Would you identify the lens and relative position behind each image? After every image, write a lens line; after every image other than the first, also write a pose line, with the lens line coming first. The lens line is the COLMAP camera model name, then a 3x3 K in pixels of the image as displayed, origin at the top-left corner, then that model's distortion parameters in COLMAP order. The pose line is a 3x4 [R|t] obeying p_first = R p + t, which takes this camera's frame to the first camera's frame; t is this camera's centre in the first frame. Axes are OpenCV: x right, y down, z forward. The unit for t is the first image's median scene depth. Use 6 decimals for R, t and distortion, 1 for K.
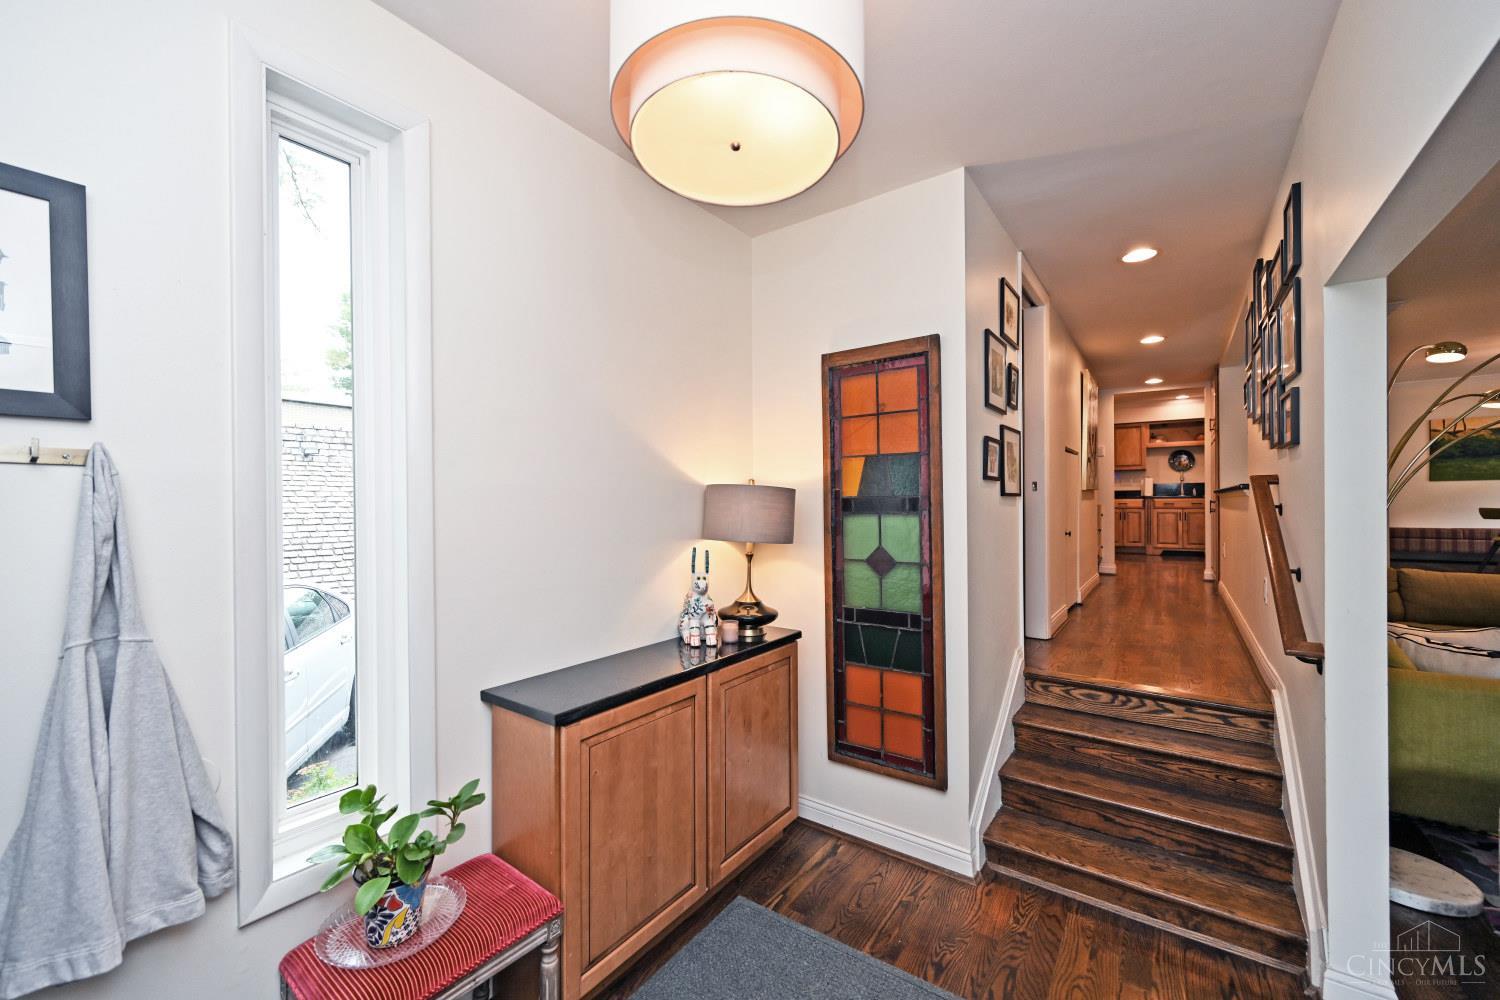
lens RADIAL K [[590.3, 0, 748.6], [0, 590.3, 505.6], [0, 0, 1]] dist [-0.001597, 0.000761]
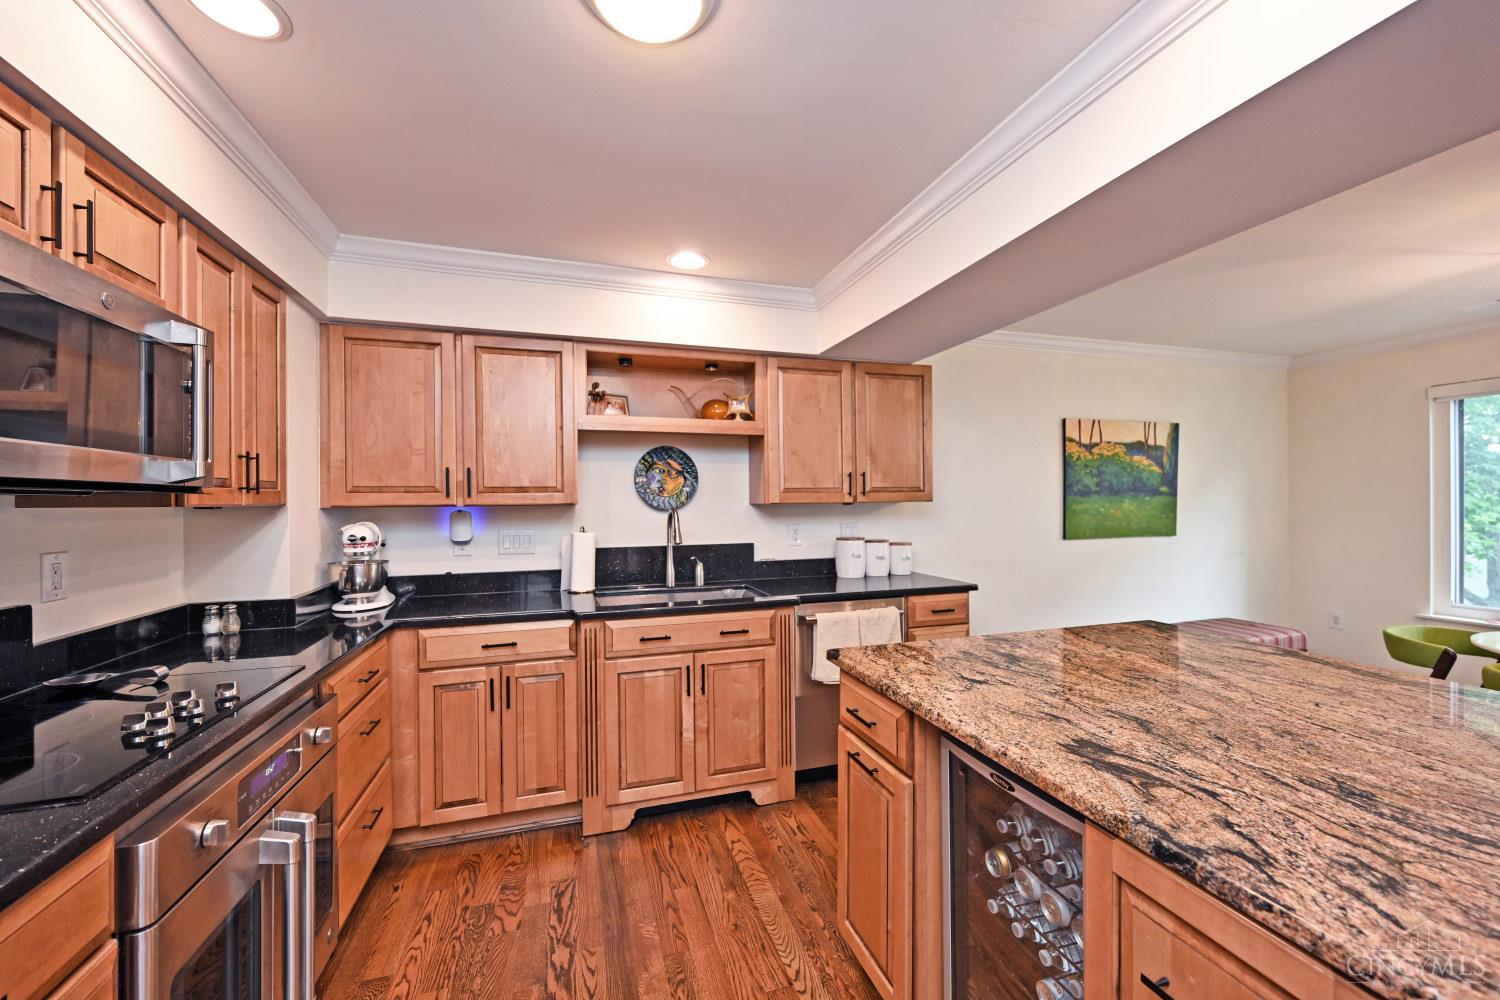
lens RADIAL K [[590.3, 0, 751.5], [0, 590.3, 500.4], [0, 0, 1]] dist [-0.001597, 0.000761]
pose [[0.605111, 0.003598, 0.796133, 0.505837], [0.005031, 0.999953, -0.008343, -0.061278], [-0.796125, 0.009054, 0.605064, 0.773632]]
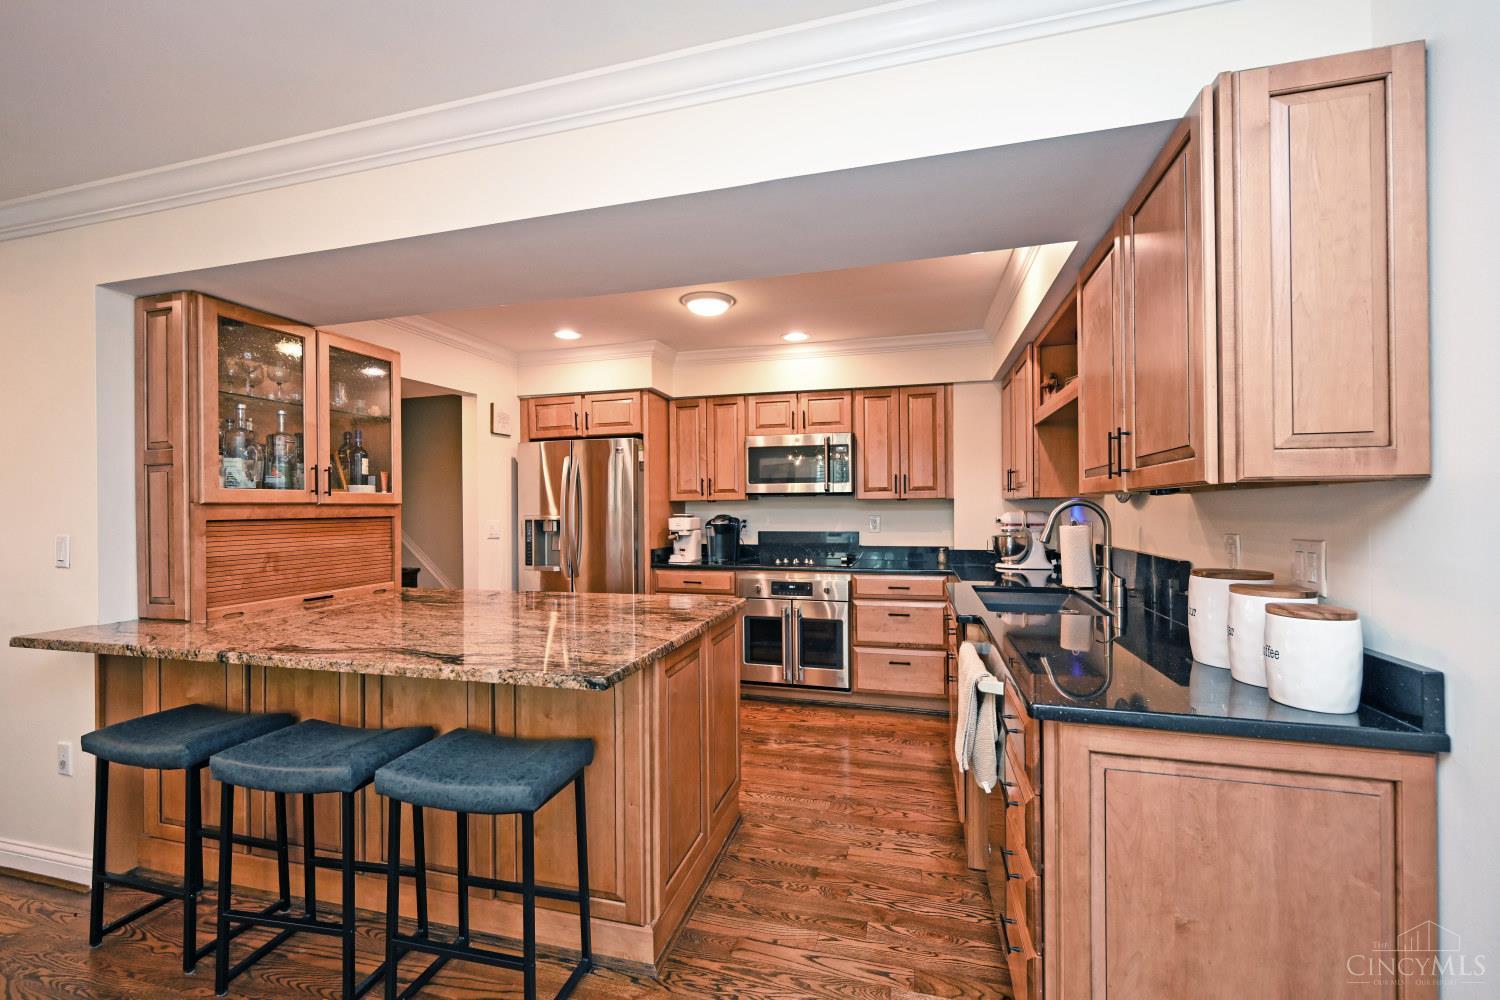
lens RADIAL K [[611.9, 0, 748.2], [0, 611.9, 502.8], [0, 0, 1]] dist [-0.001455, -0.000072]
pose [[0.339113, -0.000967, -0.940745, 0.941012], [0.003157, 0.999995, 0.000110, -0.059612], [0.940740, -0.003007, 0.339114, 0.771913]]
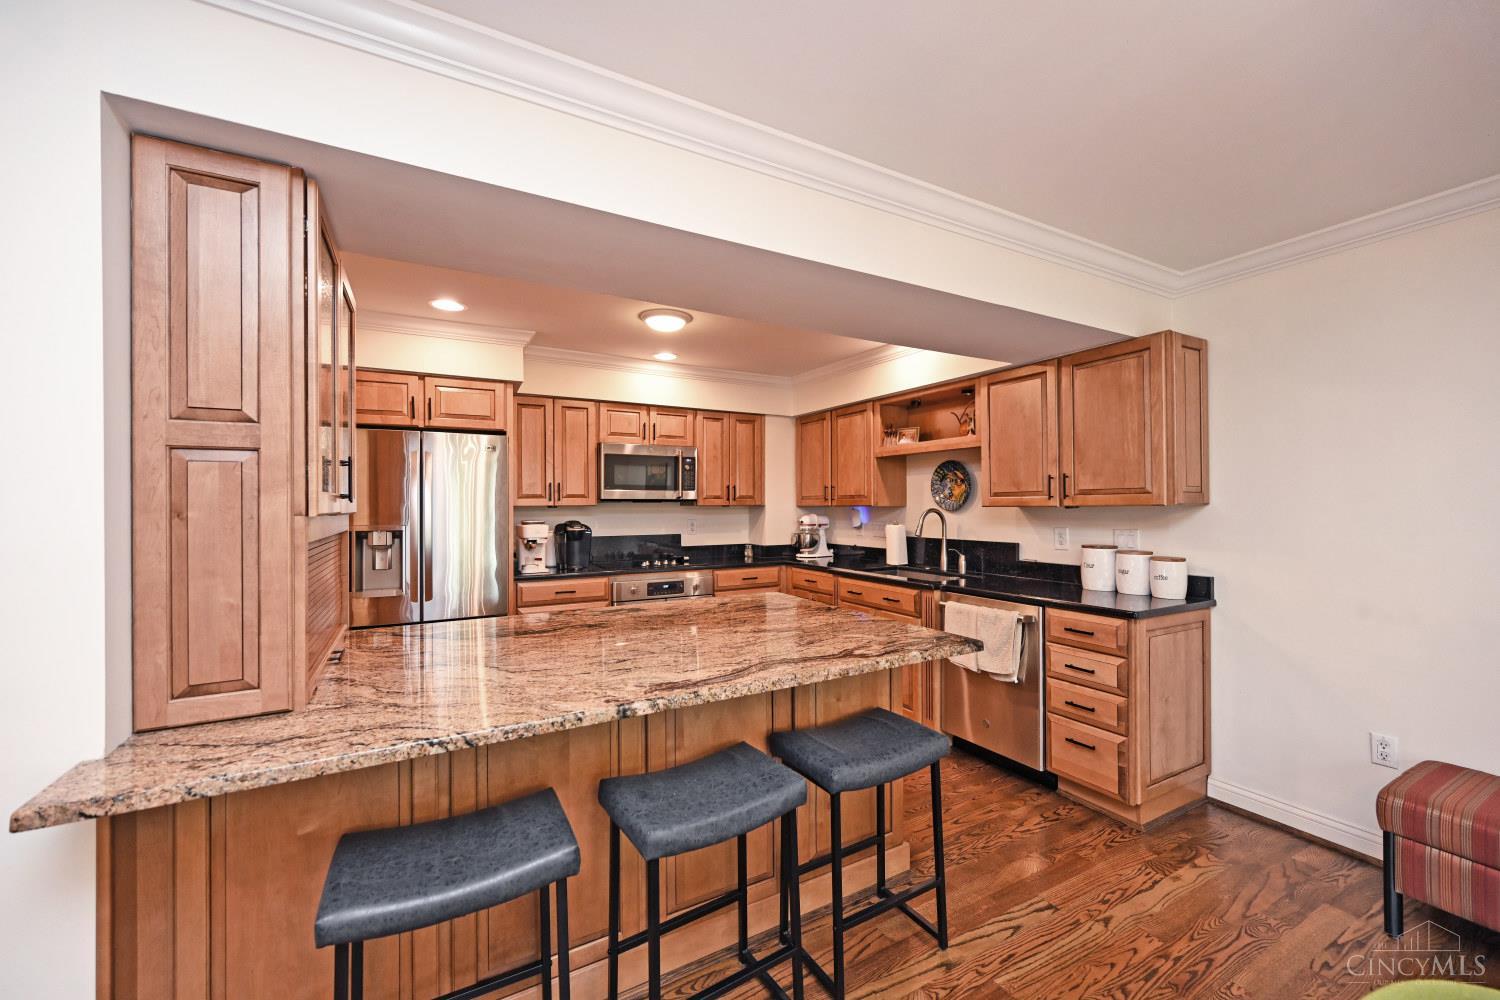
lens RADIAL K [[590.3, 0, 750.0], [0, 590.3, 501.1], [0, 0, 1]] dist [-0.001597, 0.000761]
pose [[0.900689, 0.000304, -0.434464, 0.800245], [-0.002905, 0.999982, -0.005324, -0.063150], [0.434455, 0.006057, 0.900673, 0.568297]]
